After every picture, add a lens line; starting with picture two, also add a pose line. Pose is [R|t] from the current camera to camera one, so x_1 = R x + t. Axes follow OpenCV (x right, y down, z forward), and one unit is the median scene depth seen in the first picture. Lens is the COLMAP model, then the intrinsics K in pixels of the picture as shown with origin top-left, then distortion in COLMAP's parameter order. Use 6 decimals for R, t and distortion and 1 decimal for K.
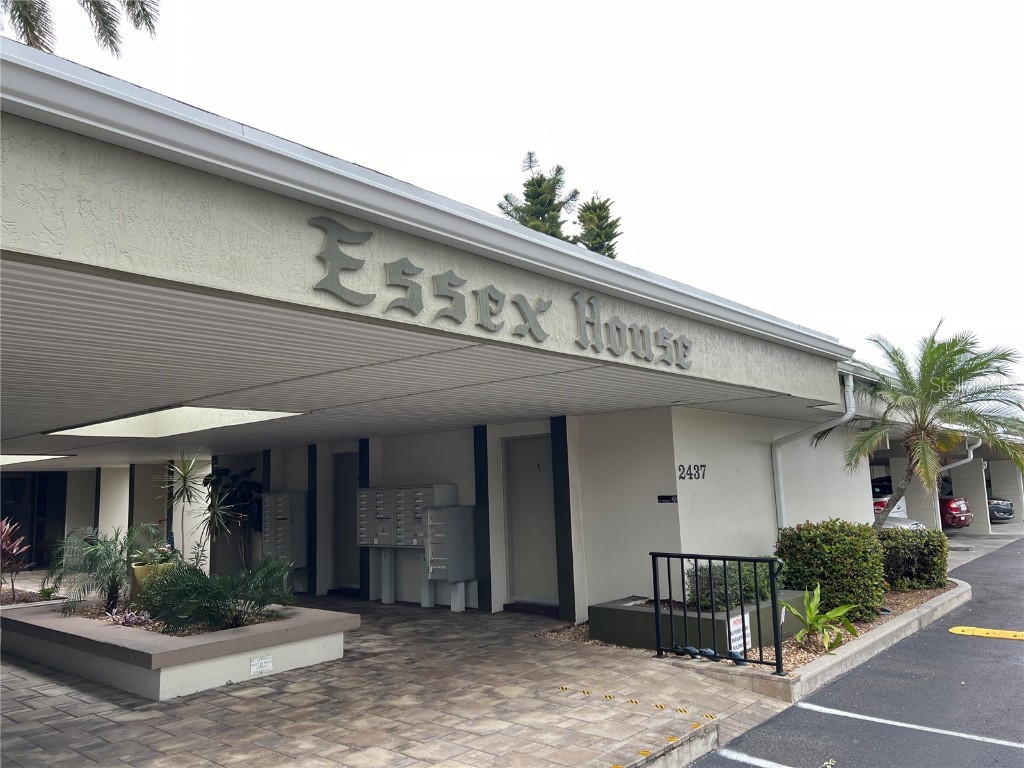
lens RADIAL K [[776.2, 0, 505.9], [0, 776.2, 384.6], [0, 0, 1]] dist [0.078331, -0.099960]
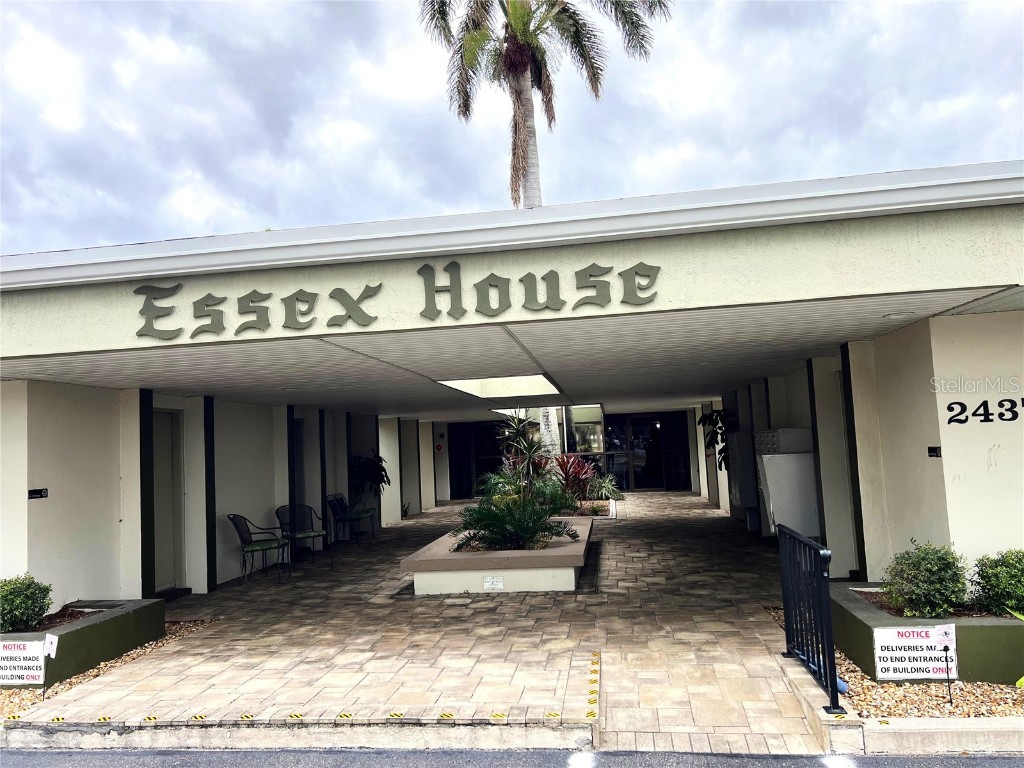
lens RADIAL K [[776.2, 0, 505.9], [0, 776.2, 384.6], [0, 0, 1]] dist [0.078331, -0.099960]
pose [[0.530087, -0.057340, -0.846002, 1.007984], [0.141577, 0.989691, 0.021630, 0.030950], [0.836040, -0.131240, 0.532741, 0.530036]]
